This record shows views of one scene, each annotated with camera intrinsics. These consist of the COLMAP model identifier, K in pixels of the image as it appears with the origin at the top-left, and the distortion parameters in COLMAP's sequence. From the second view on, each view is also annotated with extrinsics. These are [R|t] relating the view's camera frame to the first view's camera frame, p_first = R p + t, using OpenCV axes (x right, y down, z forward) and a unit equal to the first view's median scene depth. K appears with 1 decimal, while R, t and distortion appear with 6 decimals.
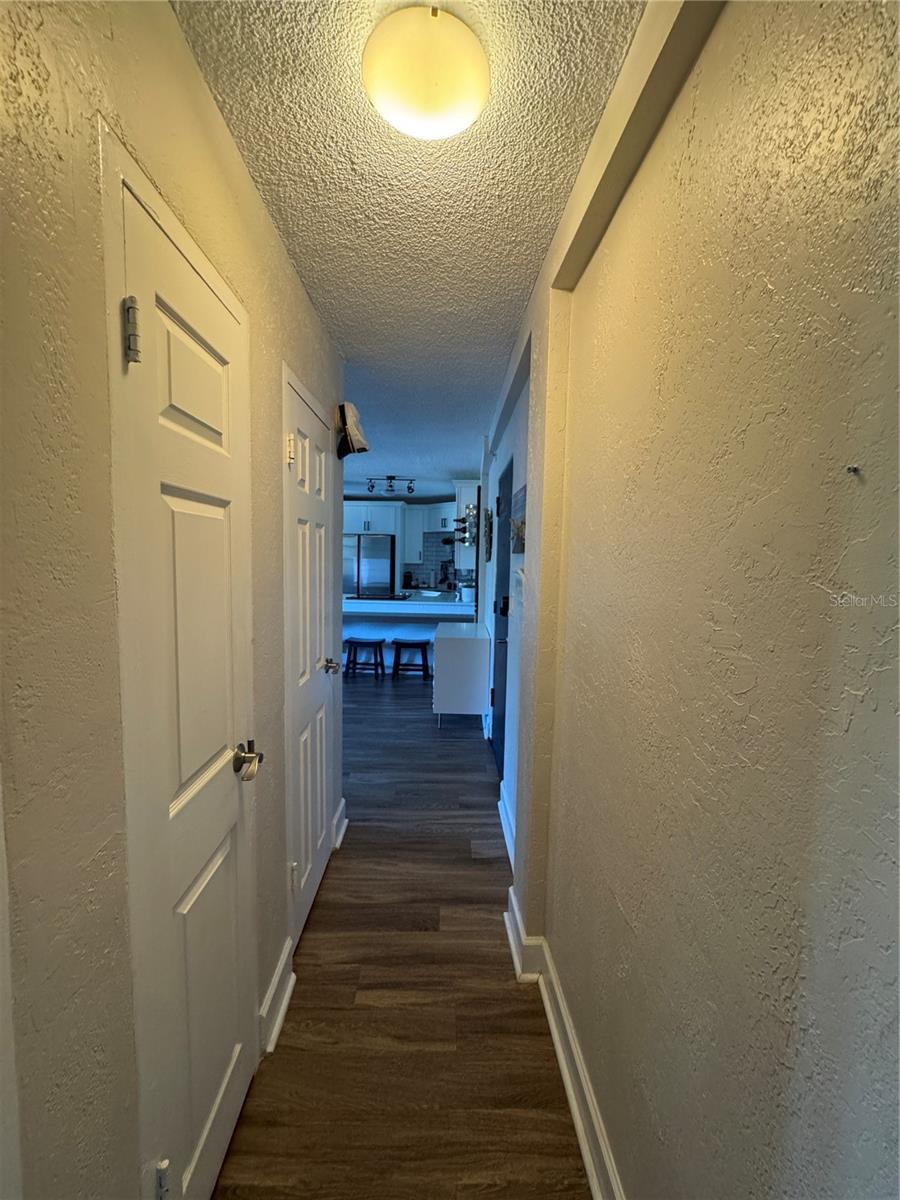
lens RADIAL K [[481.8, 0, 447.9], [0, 481.8, 596.8], [0, 0, 1]] dist [0.000261, -0.000130]
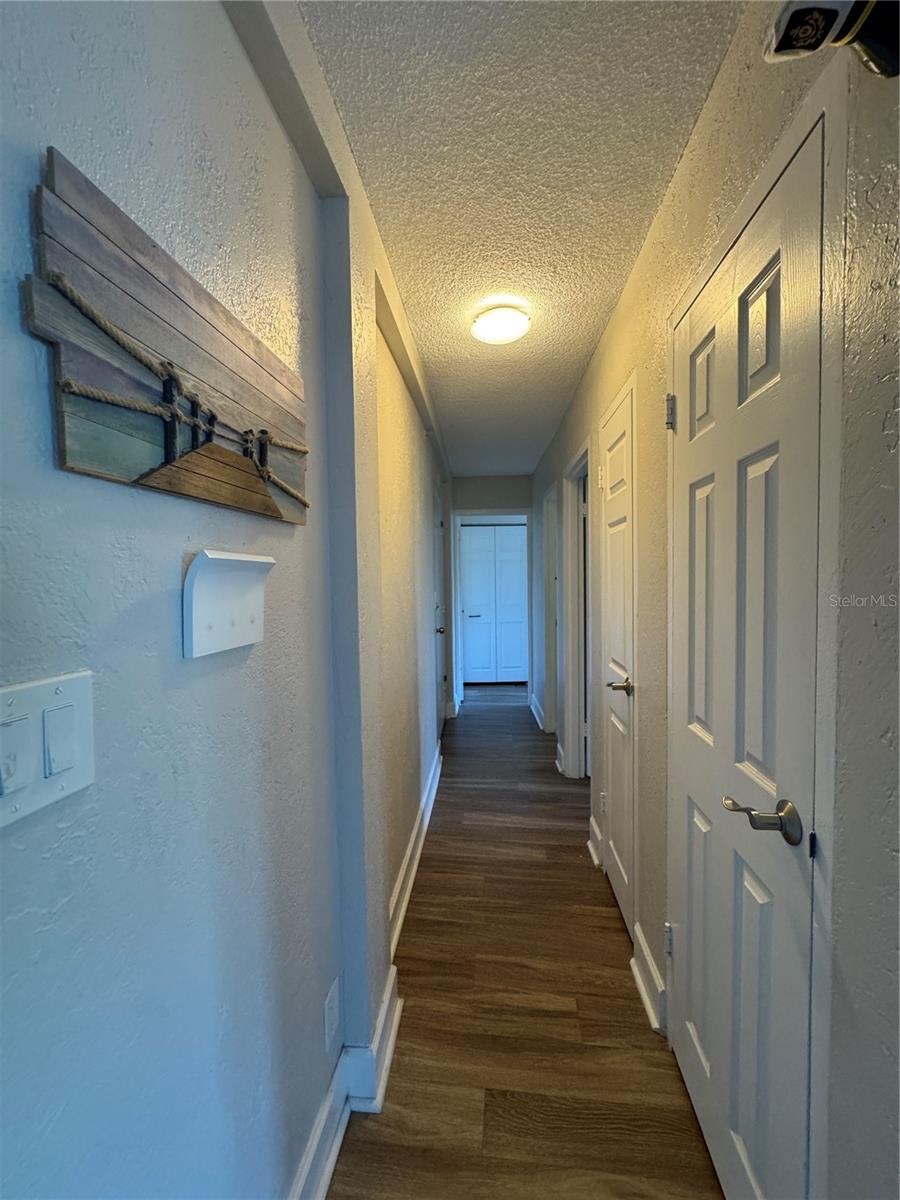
lens RADIAL K [[482.1, 0, 448.7], [0, 482.1, 596.4], [0, 0, 1]] dist [-0.000157, 0.000049]
pose [[-0.990805, -0.004883, 0.135212, -0.062758], [0.012270, 0.991988, 0.125737, -0.095927], [-0.134743, 0.126240, -0.982806, 1.773560]]
